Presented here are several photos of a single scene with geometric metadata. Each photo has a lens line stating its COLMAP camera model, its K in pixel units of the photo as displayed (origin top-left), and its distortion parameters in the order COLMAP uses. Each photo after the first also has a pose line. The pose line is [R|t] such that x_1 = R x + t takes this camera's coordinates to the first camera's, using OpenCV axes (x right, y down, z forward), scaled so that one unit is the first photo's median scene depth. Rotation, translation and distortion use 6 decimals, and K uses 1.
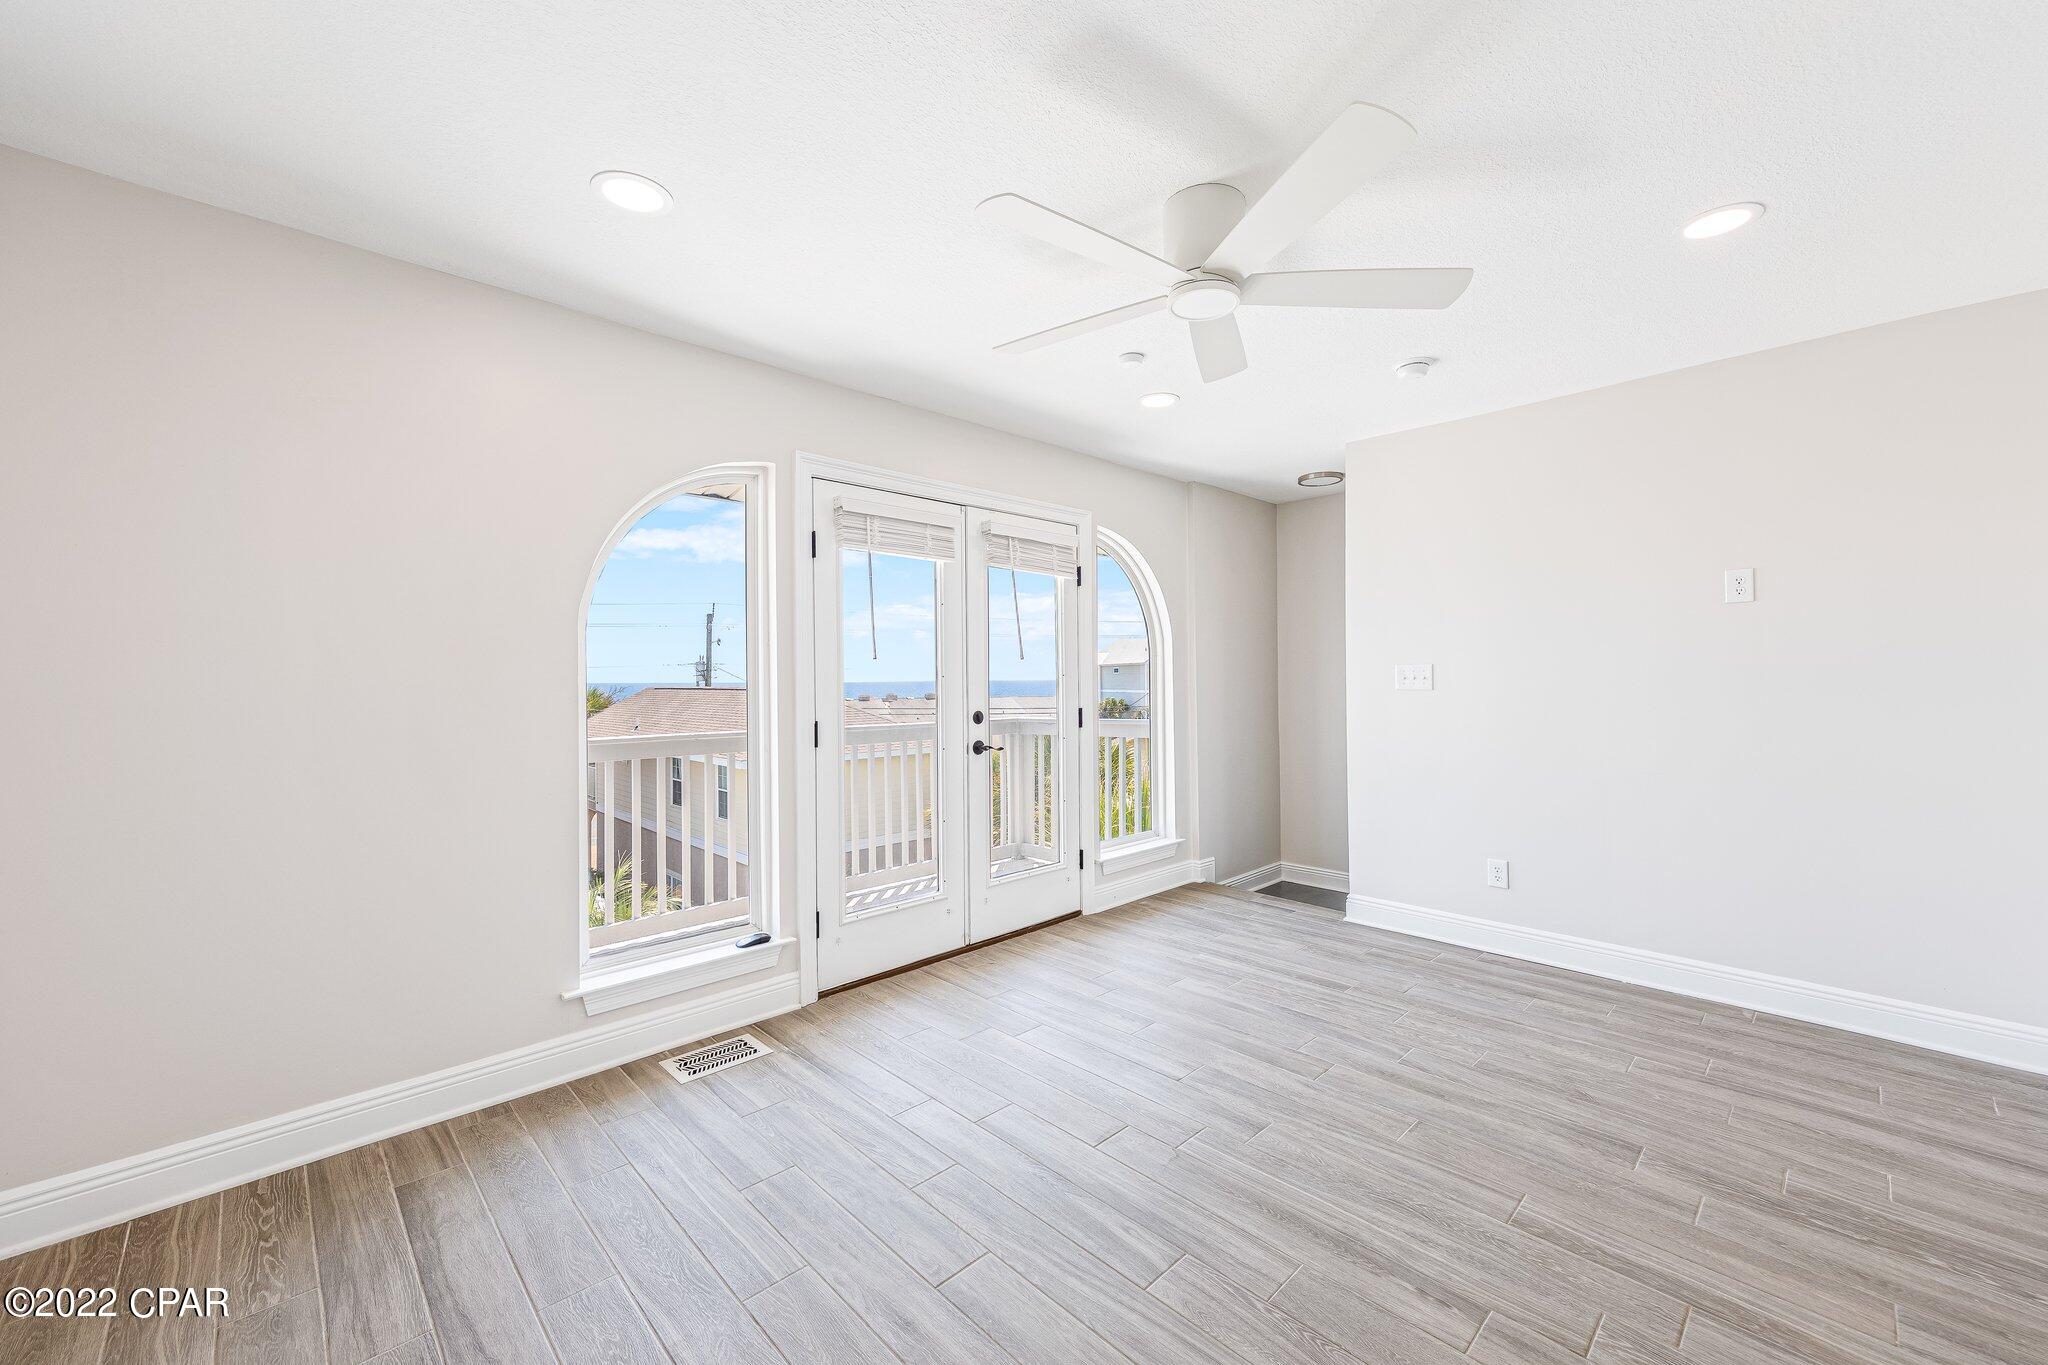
lens RADIAL K [[803.2, 0, 1022.3], [0, 803.2, 679.1], [0, 0, 1]] dist [0.011256, -0.002314]
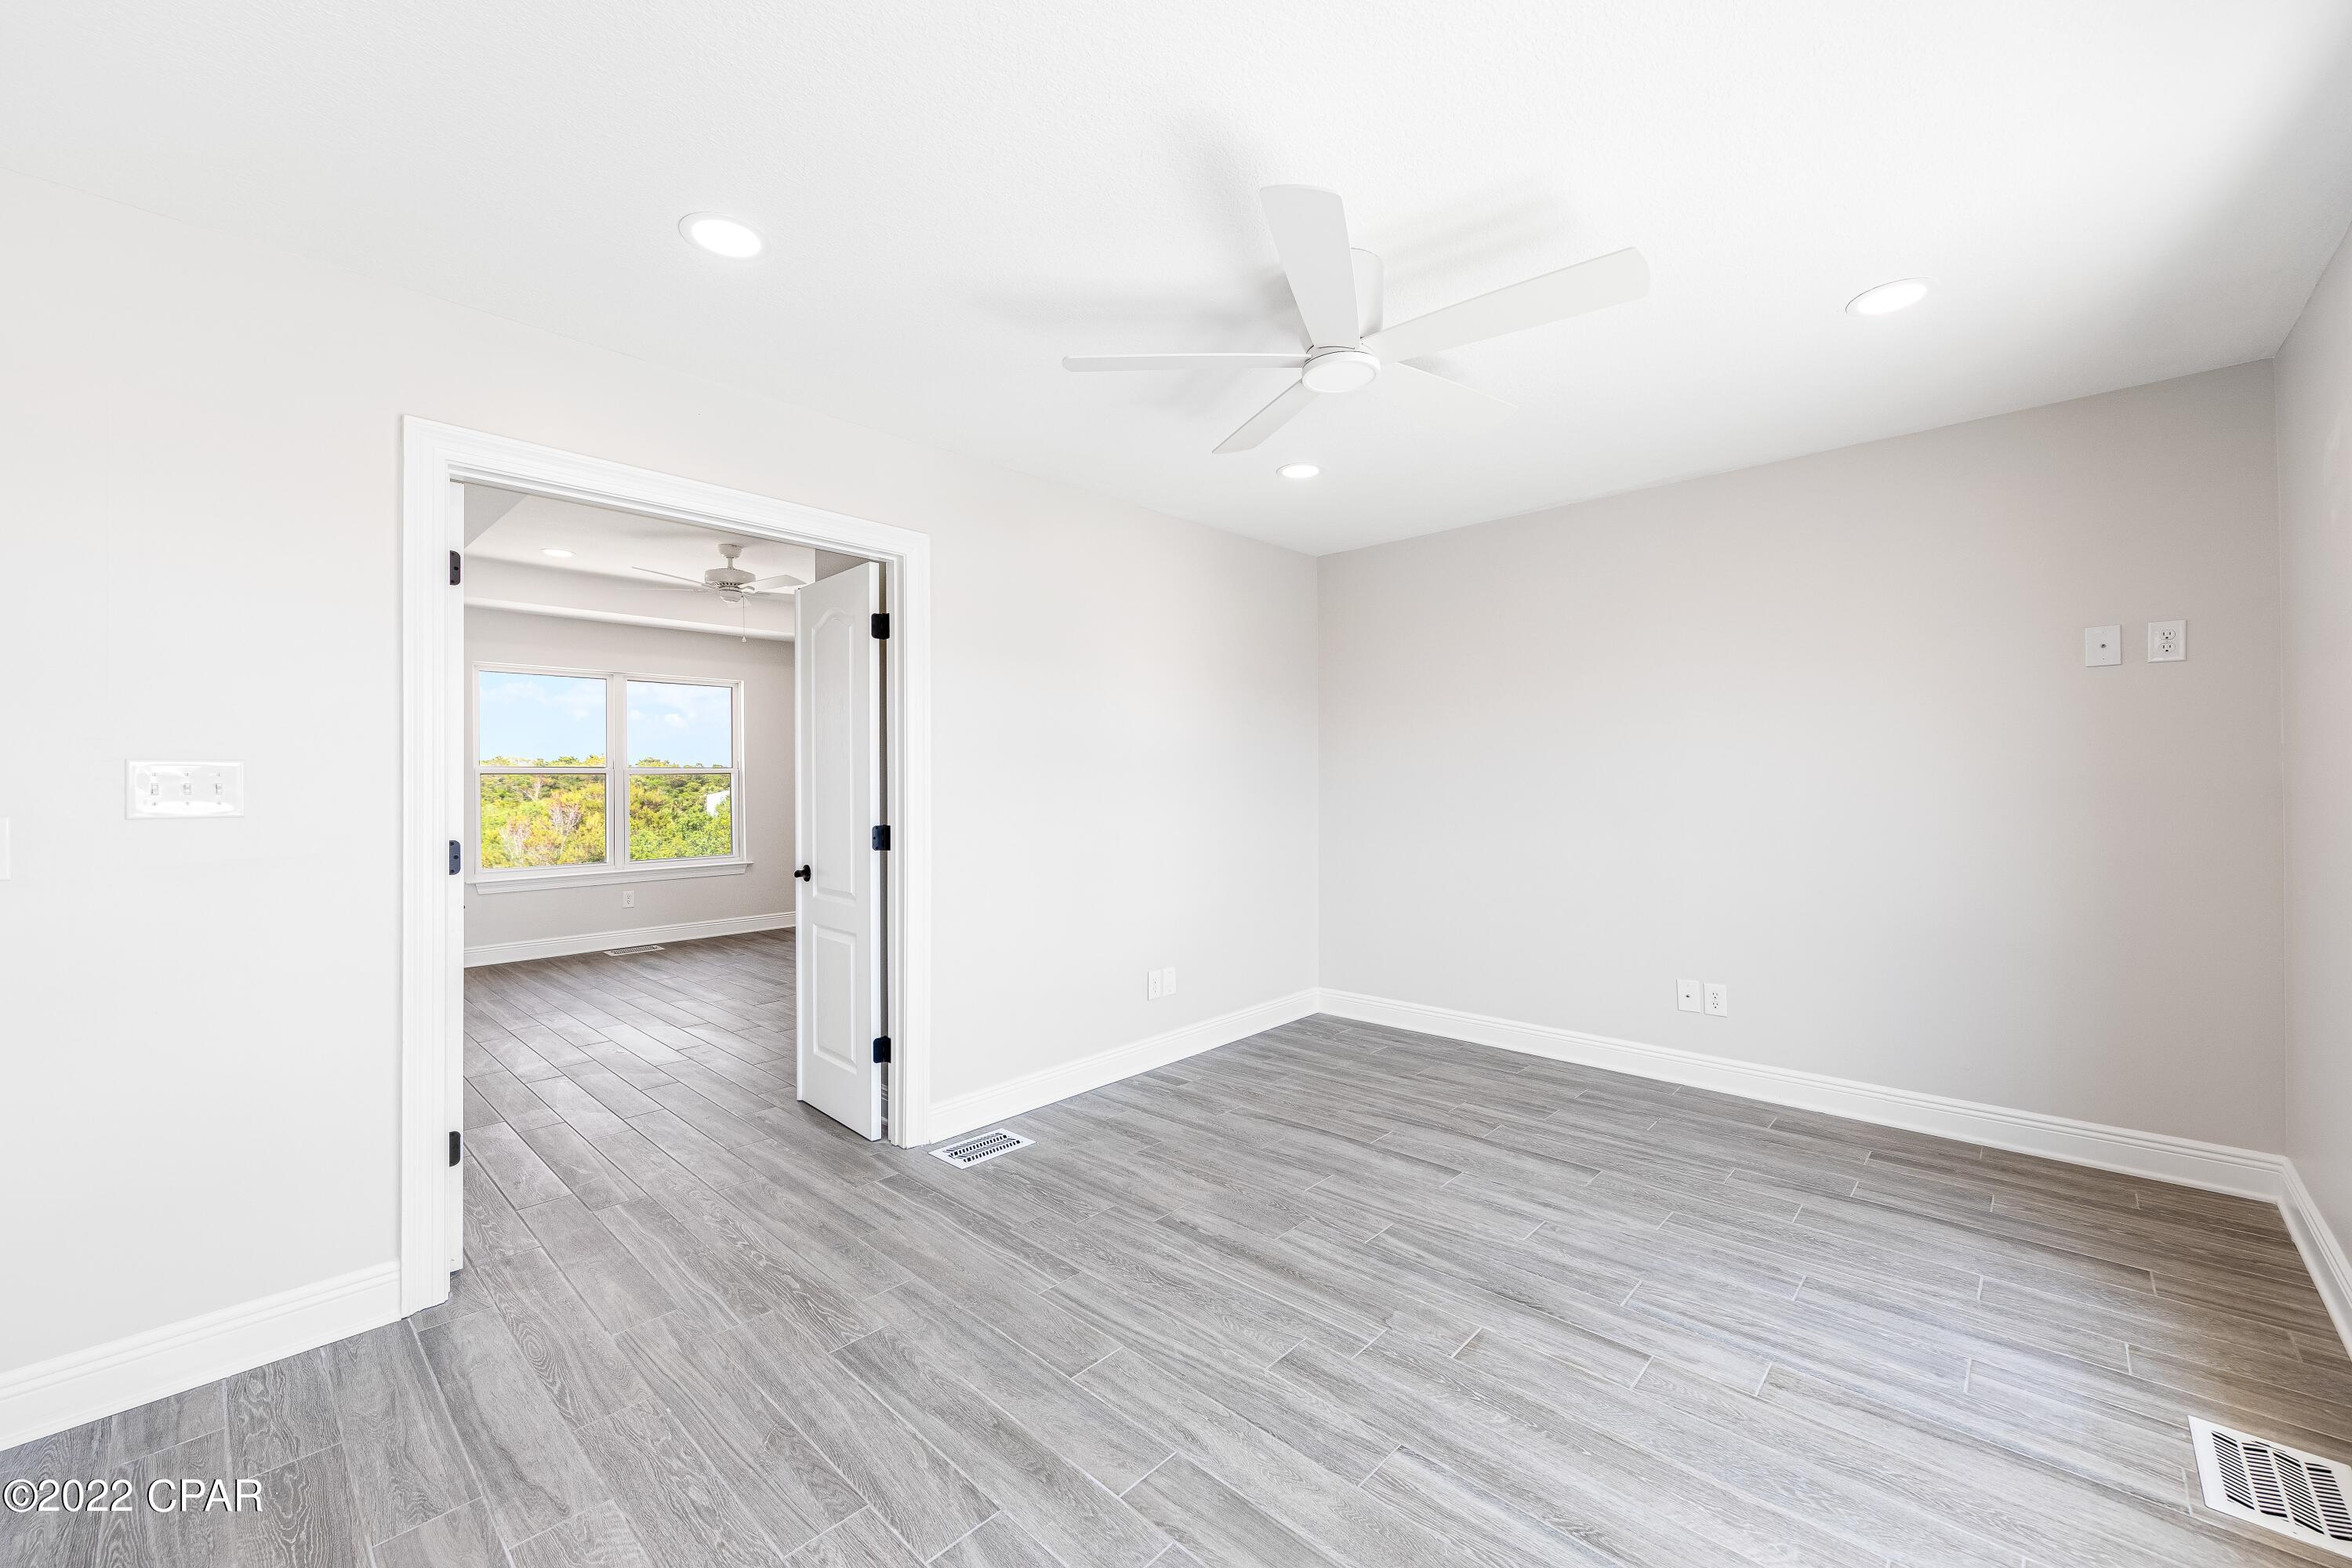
lens RADIAL K [[922.4, 0, 1174.0], [0, 922.4, 780.1], [0, 0, 1]] dist [0.011256, -0.002314]
pose [[-0.998631, 0.015881, -0.049840, 0.493233], [0.015945, 0.999872, -0.000888, -0.001559], [0.049820, -0.001681, -0.998757, 2.131041]]
